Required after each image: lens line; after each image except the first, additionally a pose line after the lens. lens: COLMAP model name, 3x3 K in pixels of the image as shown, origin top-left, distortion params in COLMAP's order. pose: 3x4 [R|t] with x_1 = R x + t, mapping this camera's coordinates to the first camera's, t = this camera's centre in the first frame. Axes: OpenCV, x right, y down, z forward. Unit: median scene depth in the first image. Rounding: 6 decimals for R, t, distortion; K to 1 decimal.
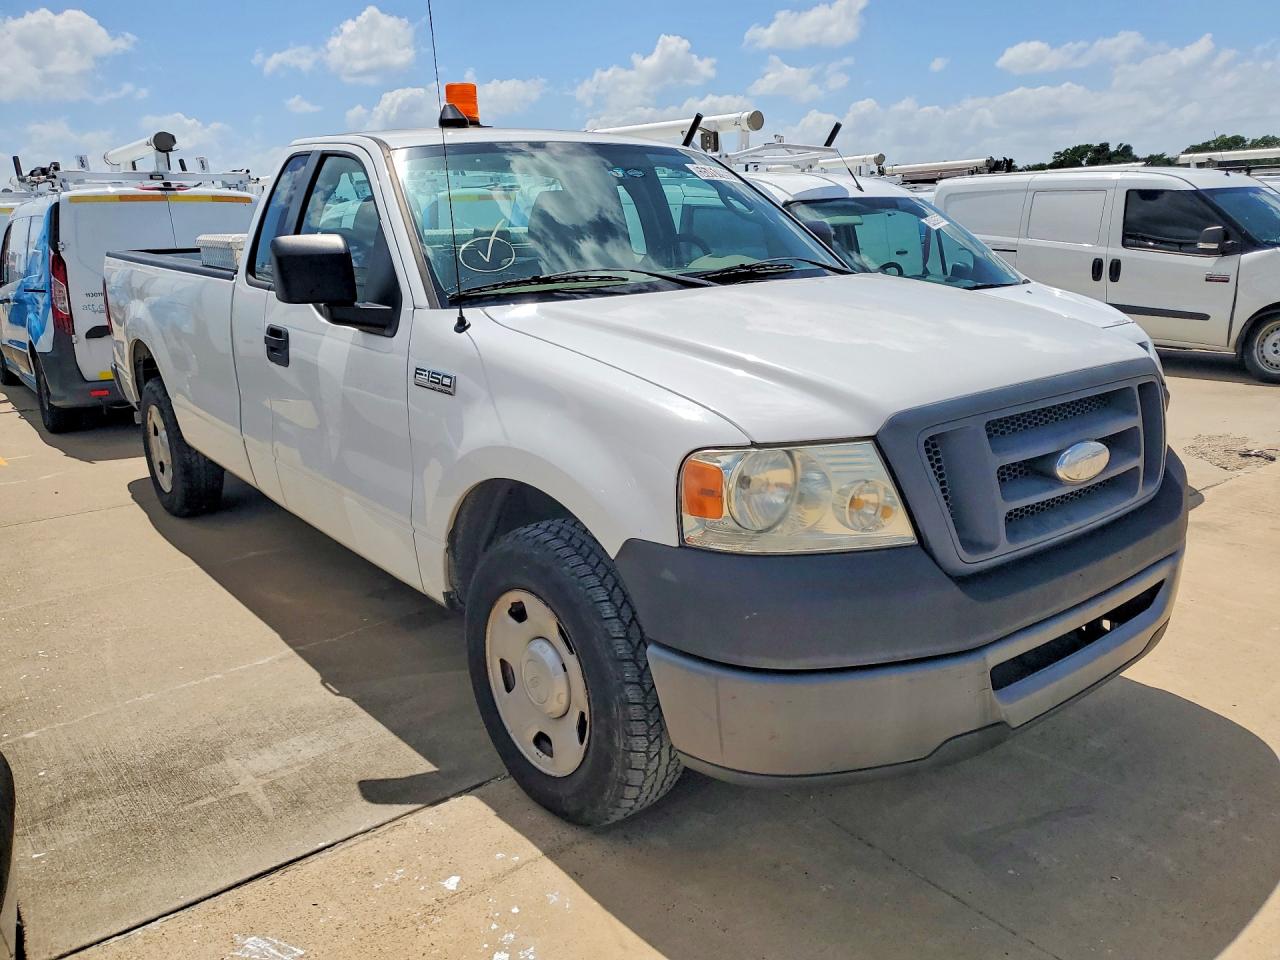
lens RADIAL K [[1005.9, 0, 643.4], [0, 1005.9, 485.3], [0, 0, 1]] dist [0.011771, 0.007398]
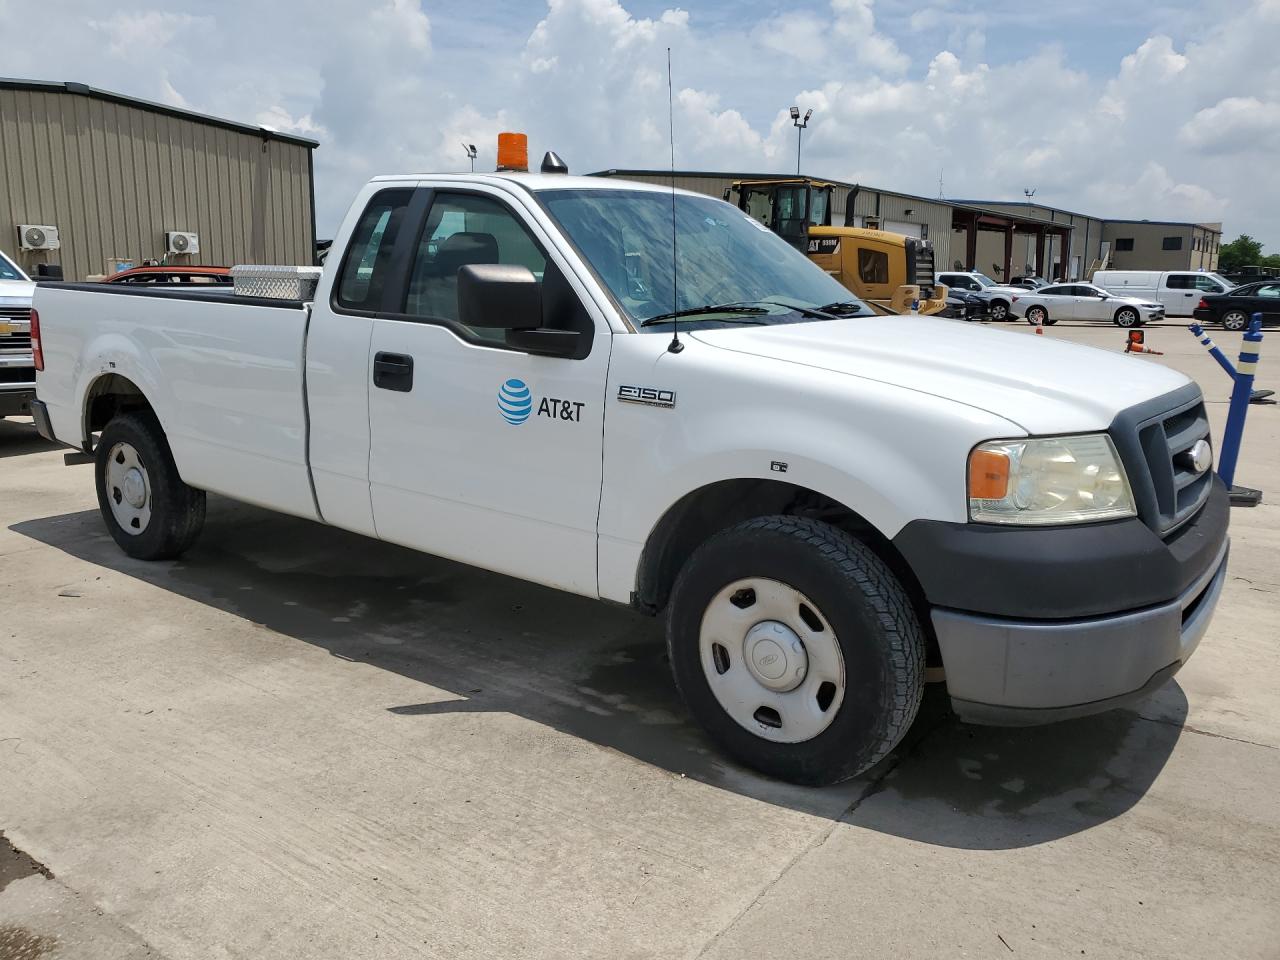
lens RADIAL K [[1005.9, 0, 640.9], [0, 1005.9, 474.5], [0, 0, 1]] dist [0.011771, 0.007398]
pose [[0.973220, -0.015213, 0.229372, -0.489737], [0.029960, 0.997691, -0.060948, 0.051457], [-0.227915, 0.066188, 0.971429, -0.072212]]
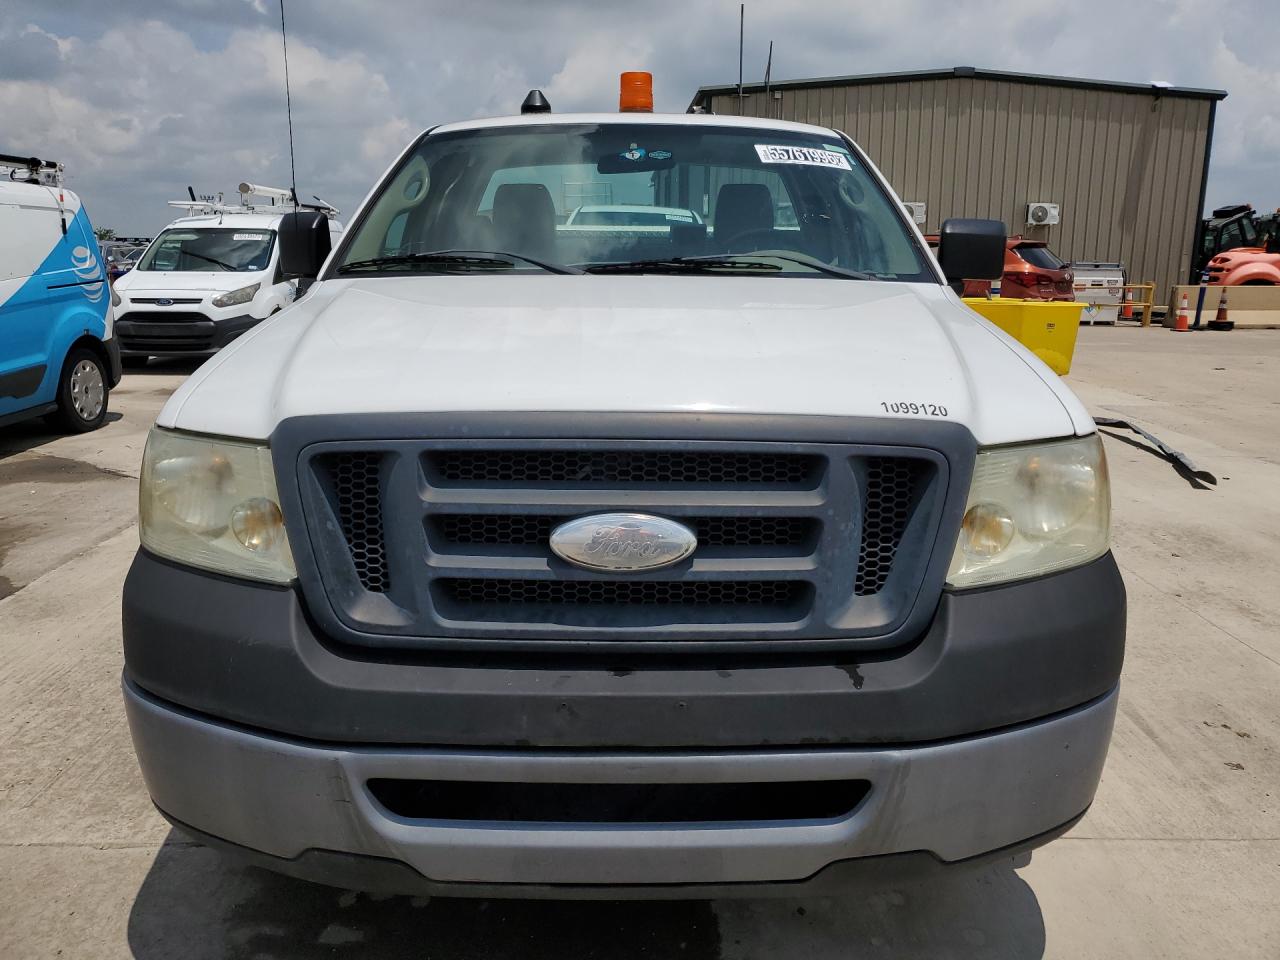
lens RADIAL K [[1005.9, 0, 647.1], [0, 1005.9, 473.8], [0, 0, 1]] dist [0.011771, 0.007398]
pose [[0.778228, 0.161768, -0.606788, 0.744280], [-0.178477, 0.983382, 0.033264, -0.080574], [0.602086, 0.082411, 0.794167, 0.421343]]
